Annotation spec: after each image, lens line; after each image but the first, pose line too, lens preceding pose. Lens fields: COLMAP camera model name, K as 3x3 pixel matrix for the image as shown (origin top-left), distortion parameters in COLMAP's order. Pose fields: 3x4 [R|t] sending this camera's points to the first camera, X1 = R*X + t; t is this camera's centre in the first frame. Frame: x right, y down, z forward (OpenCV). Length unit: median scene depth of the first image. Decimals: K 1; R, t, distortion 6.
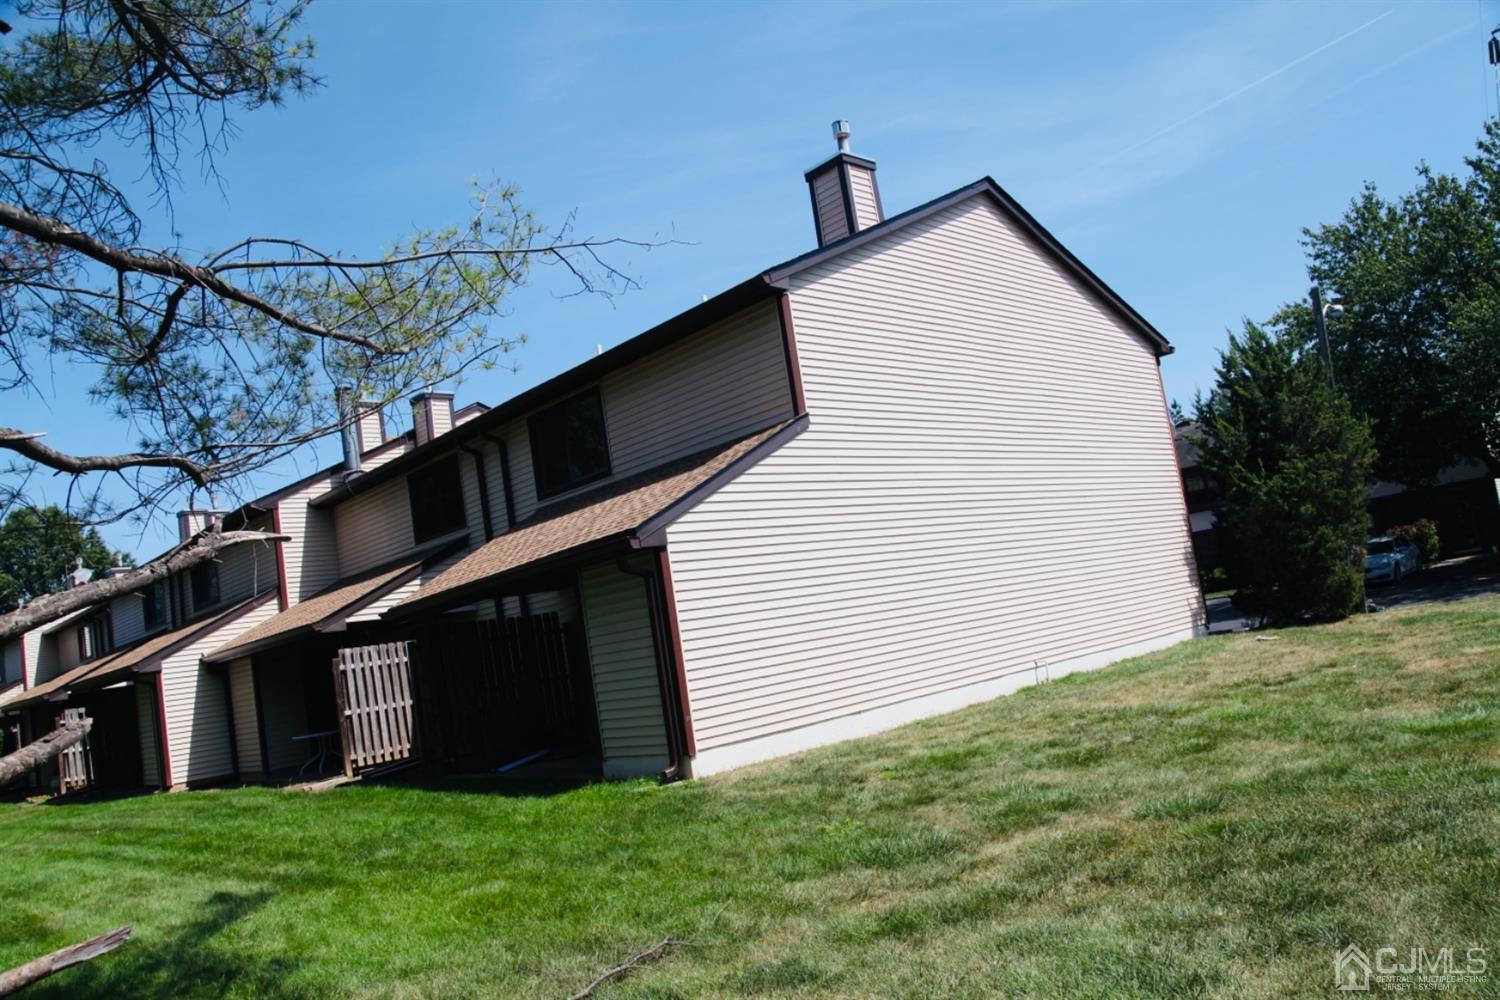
lens RADIAL K [[1070.6, 0, 750.1], [0, 1070.6, 501.3], [0, 0, 1]] dist [0.004049, 0.000016]
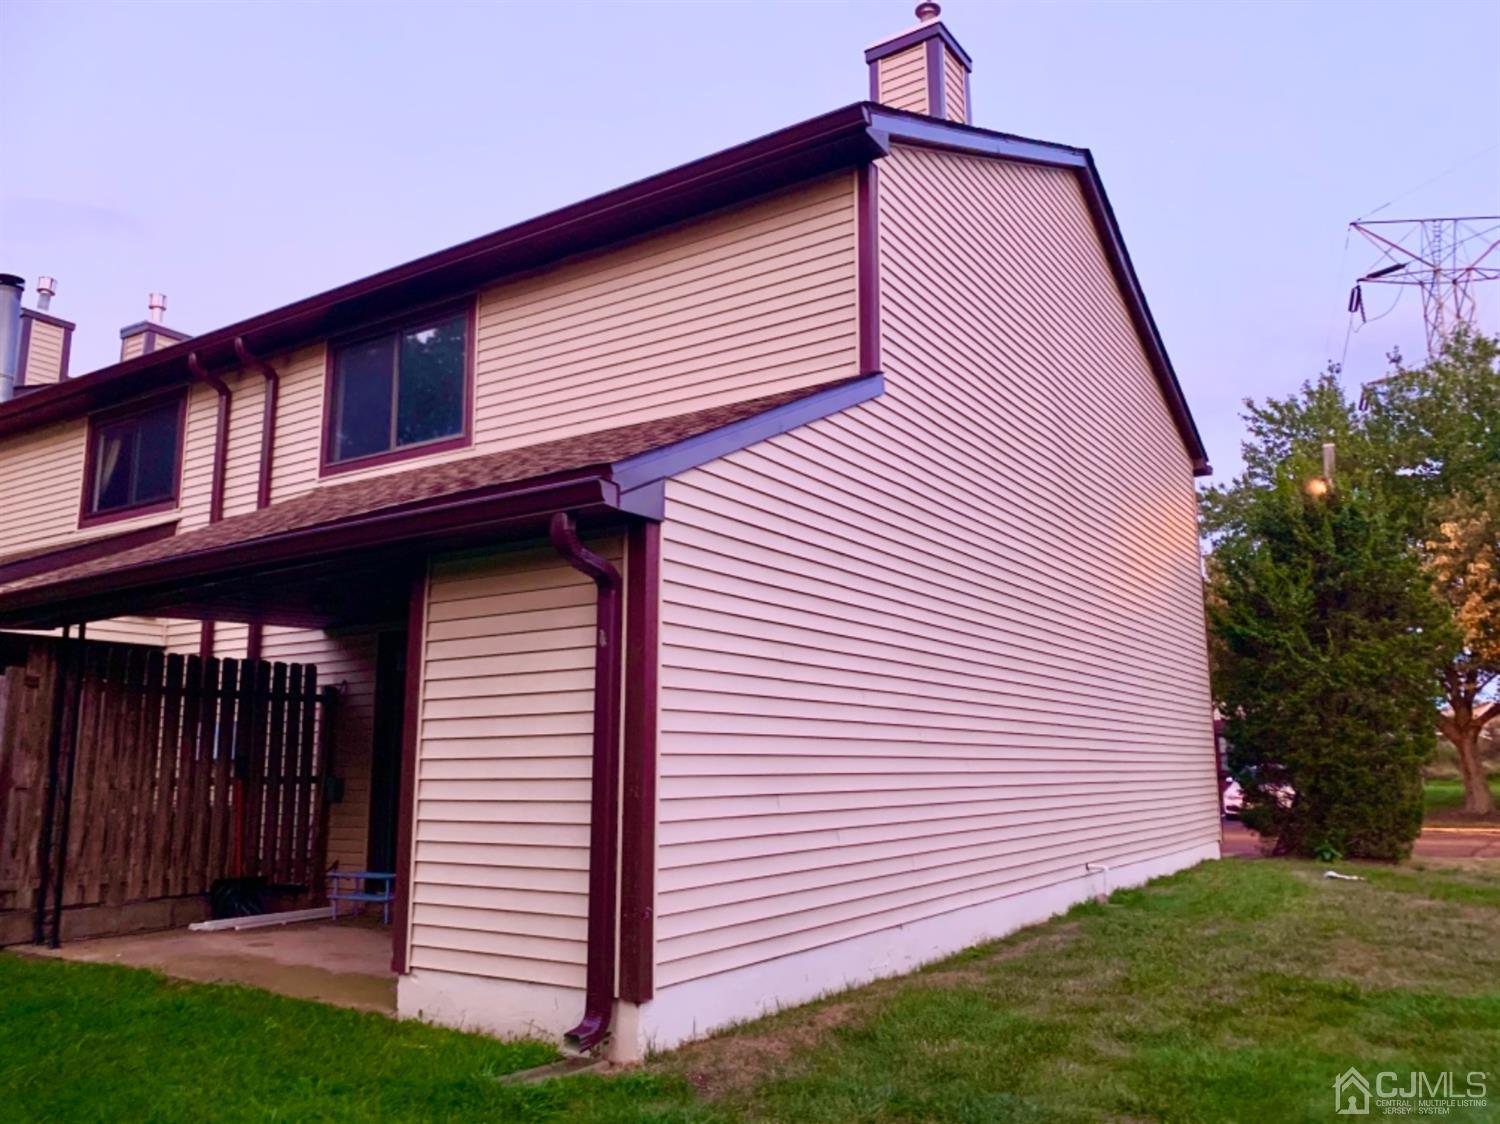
lens RADIAL K [[1133.7, 0, 752.0], [0, 1133.7, 566.2], [0, 0, 1]] dist [0.027675, -0.045474]
pose [[0.960332, 0.187281, 0.206611, -0.091912], [-0.172804, 0.981178, -0.086186, 0.063681], [-0.218863, 0.047064, 0.974620, 0.349669]]
